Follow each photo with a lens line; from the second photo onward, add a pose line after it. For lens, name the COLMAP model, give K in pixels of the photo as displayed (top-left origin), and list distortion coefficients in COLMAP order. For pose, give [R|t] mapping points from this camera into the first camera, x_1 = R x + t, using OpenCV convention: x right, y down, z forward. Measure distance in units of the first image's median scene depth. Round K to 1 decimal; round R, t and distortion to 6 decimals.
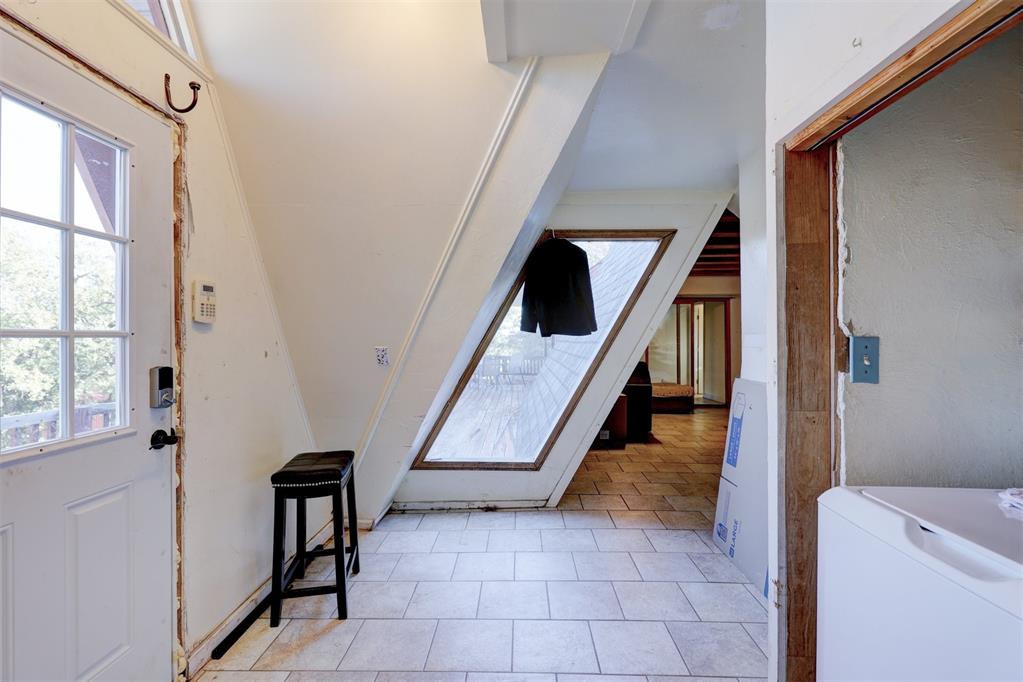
lens RADIAL K [[464.1, 0, 513.5], [0, 464.1, 337.4], [0, 0, 1]] dist [-0.000674, -0.000083]
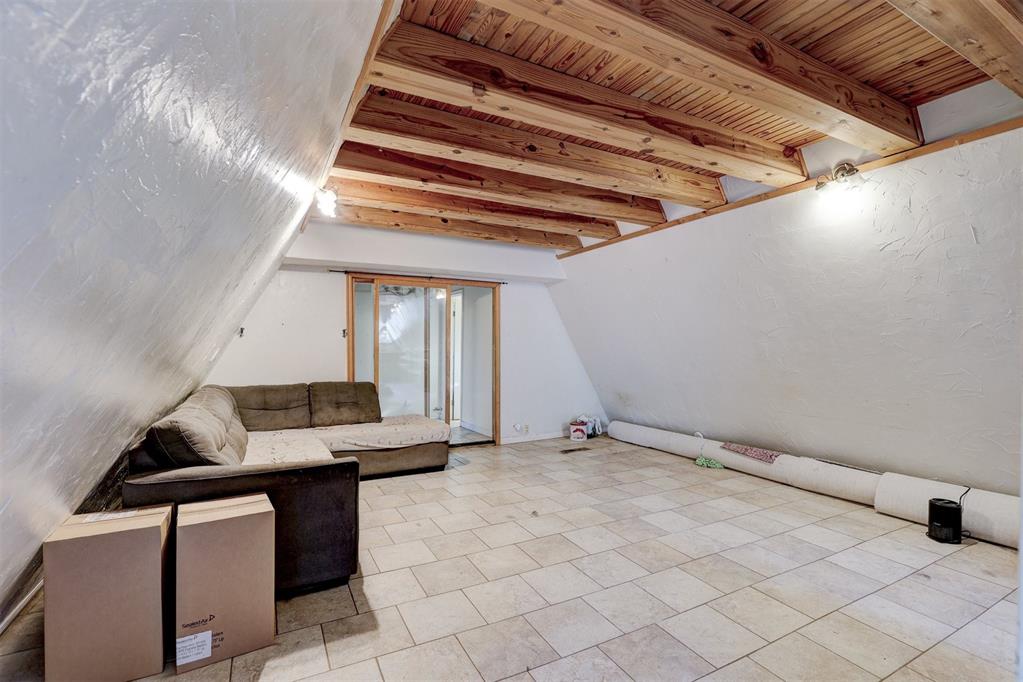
lens RADIAL K [[464.1, 0, 513.5], [0, 464.1, 337.4], [0, 0, 1]] dist [-0.000674, -0.000083]
pose [[0.869118, 0.010880, 0.494485, 0.129587], [-0.007908, 0.999936, -0.008102, -0.001569], [-0.494542, 0.003131, 0.869148, 0.350854]]
